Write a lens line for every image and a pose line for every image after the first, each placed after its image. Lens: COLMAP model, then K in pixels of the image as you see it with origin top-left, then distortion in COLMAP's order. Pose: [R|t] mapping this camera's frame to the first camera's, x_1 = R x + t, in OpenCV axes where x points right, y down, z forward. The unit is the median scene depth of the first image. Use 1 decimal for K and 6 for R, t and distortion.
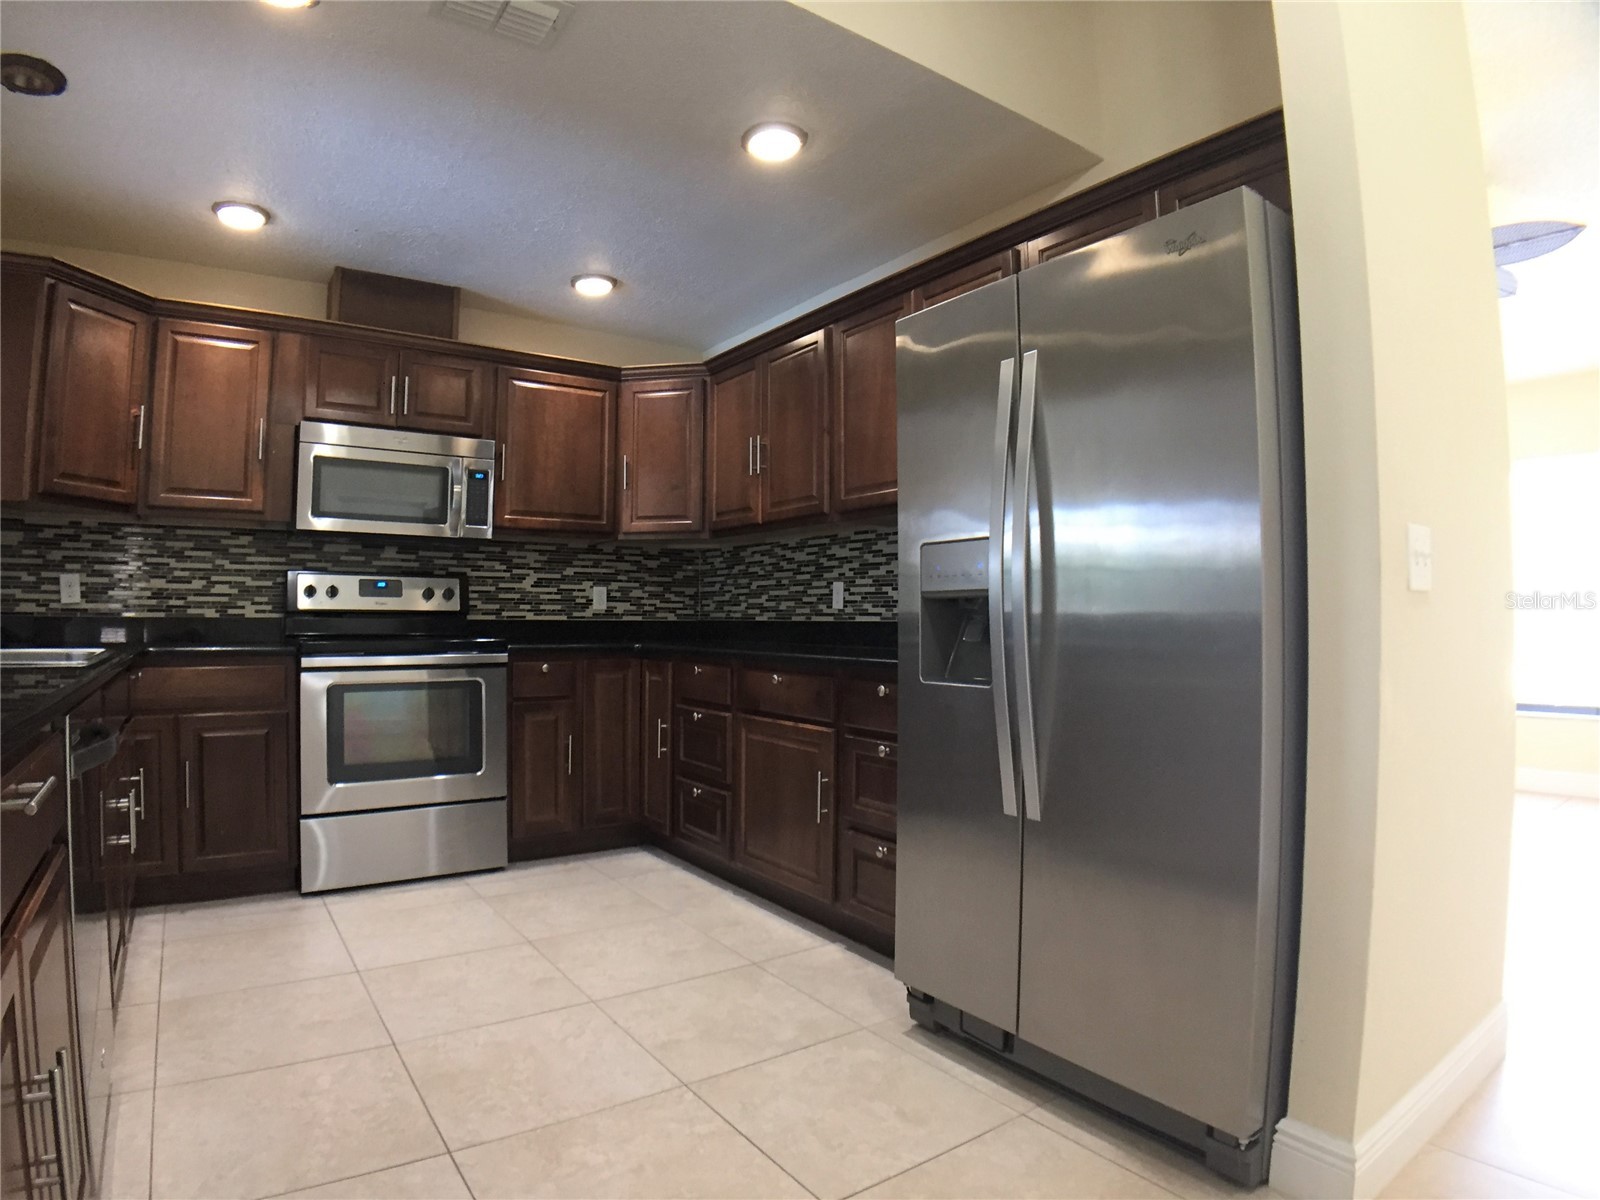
lens RADIAL K [[889.3, 0, 781.7], [0, 889.3, 599.5], [0, 0, 1]] dist [-0.130449, 0.018992]
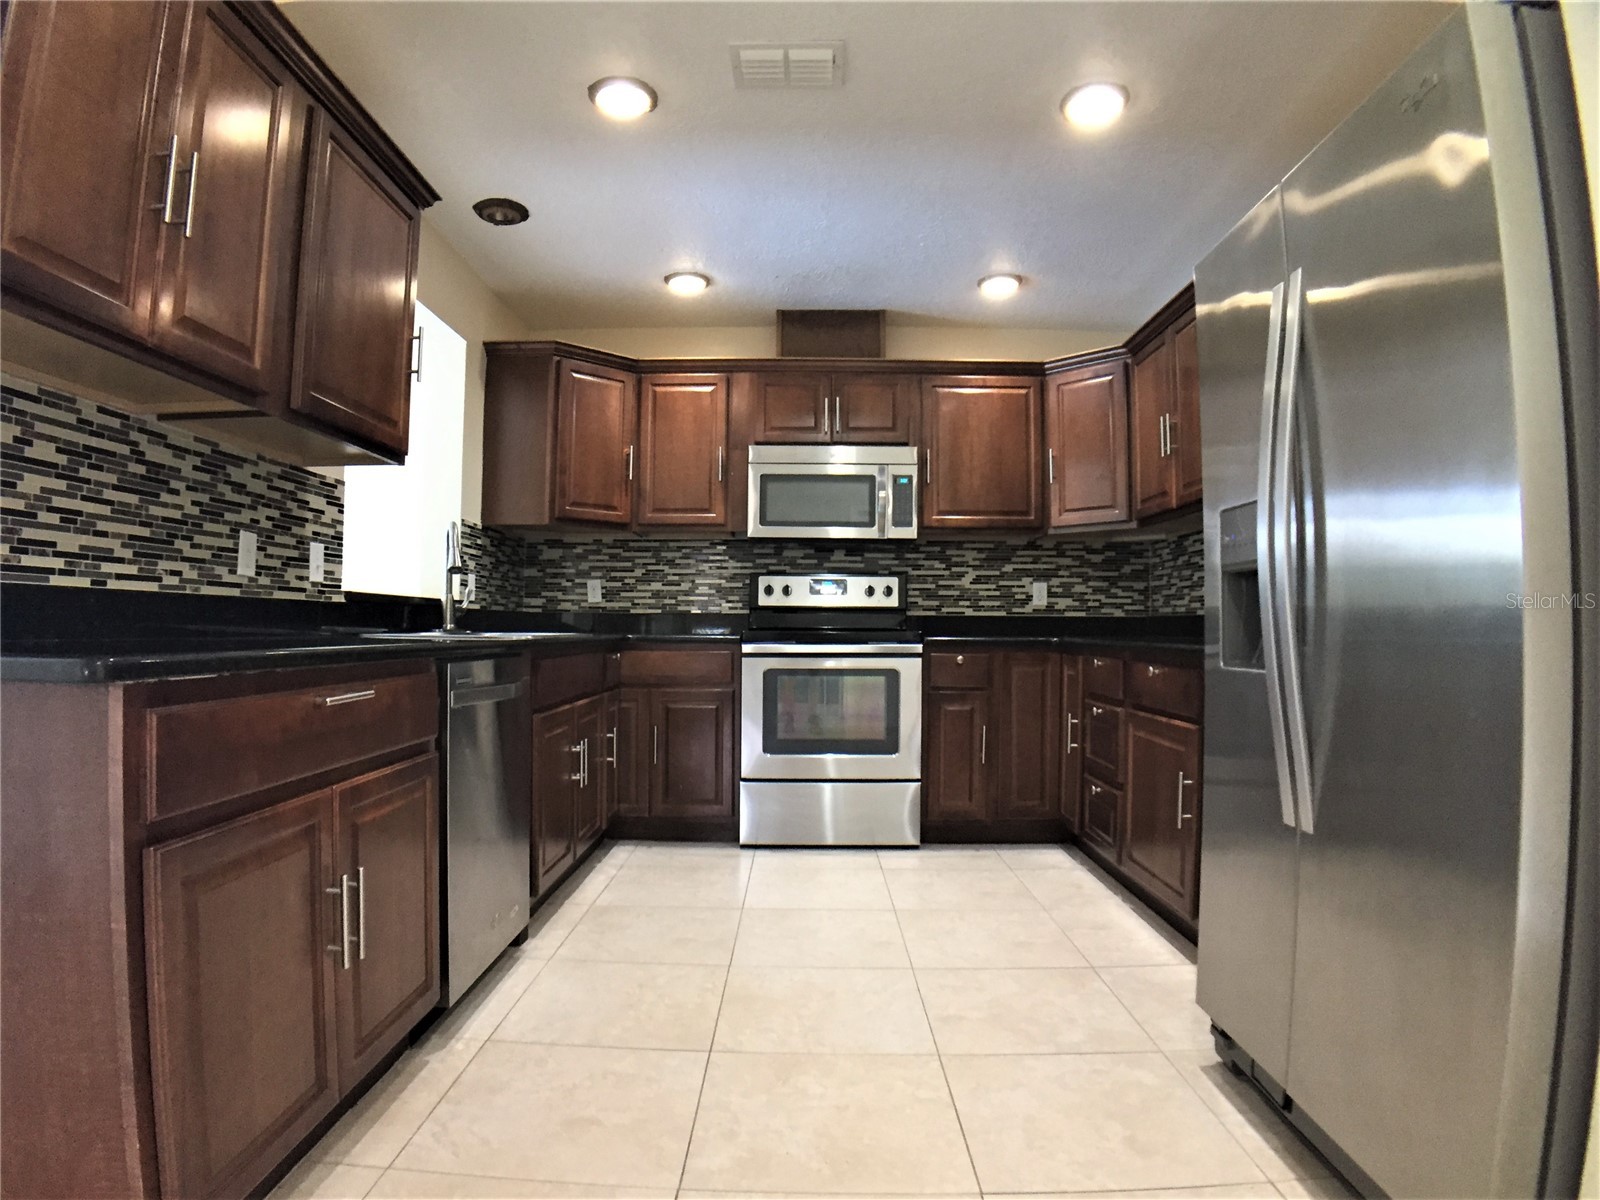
lens RADIAL K [[889.3, 0, 781.7], [0, 889.3, 599.5], [0, 0, 1]] dist [-0.130449, 0.018992]
pose [[0.805272, -0.014537, -0.592727, 0.173632], [0.008344, 0.999878, -0.013187, 0.017920], [0.592847, 0.005673, 0.805295, 0.030850]]
